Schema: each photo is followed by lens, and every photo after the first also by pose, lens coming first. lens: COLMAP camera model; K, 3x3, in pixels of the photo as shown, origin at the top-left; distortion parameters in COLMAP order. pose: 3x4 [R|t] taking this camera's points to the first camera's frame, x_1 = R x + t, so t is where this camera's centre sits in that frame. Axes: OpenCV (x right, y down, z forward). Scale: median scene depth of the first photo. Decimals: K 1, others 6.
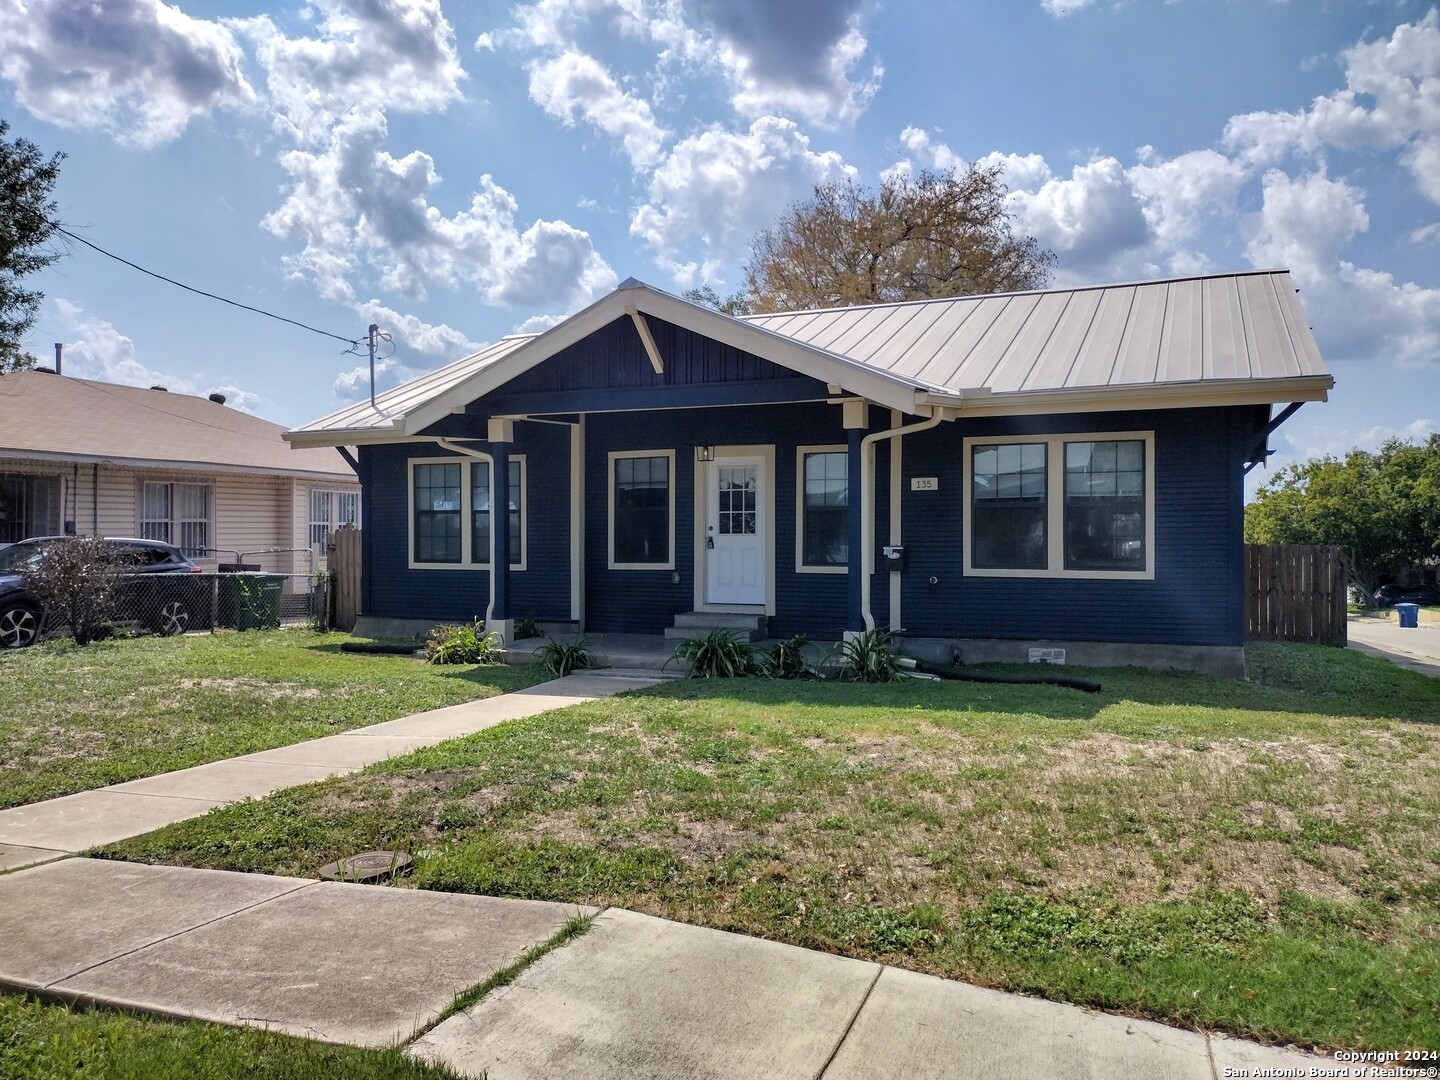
lens RADIAL K [[1077.7, 0, 723.8], [0, 1077.7, 534.1], [0, 0, 1]] dist [0.053568, -0.075202]
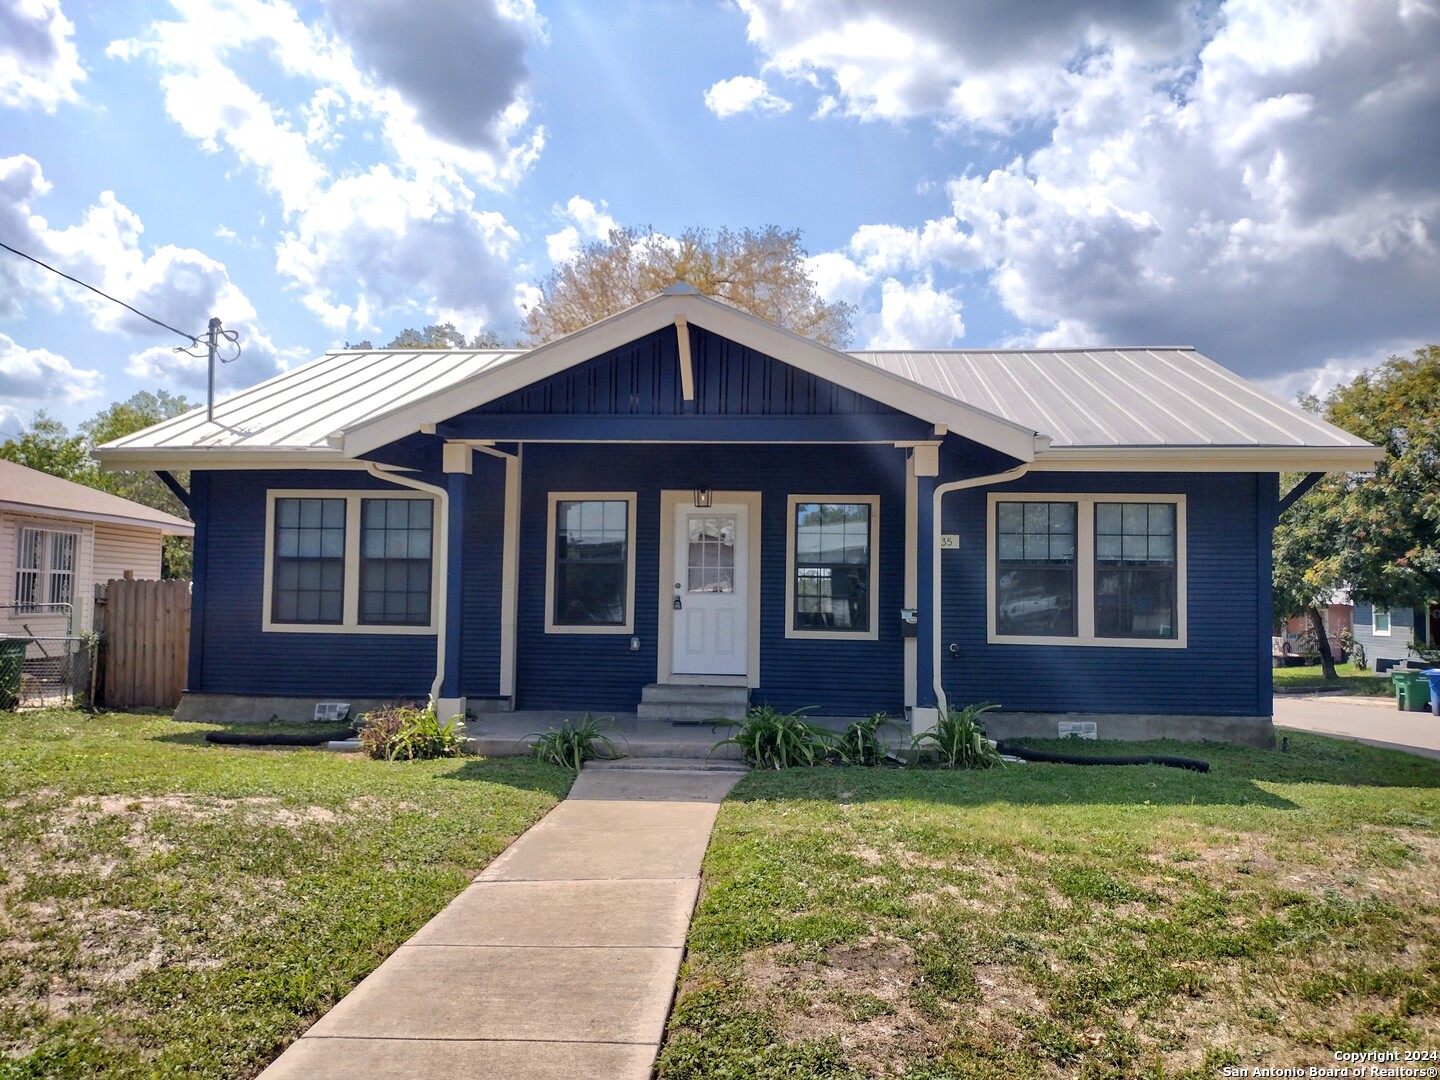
lens RADIAL K [[1077.7, 0, 723.9], [0, 1077.7, 508.4], [0, 0, 1]] dist [0.053568, -0.075202]
pose [[0.950175, 0.039857, 0.309158, -0.238992], [-0.015323, 0.996565, -0.081384, 0.002667], [-0.311340, 0.072592, 0.947522, 0.164531]]
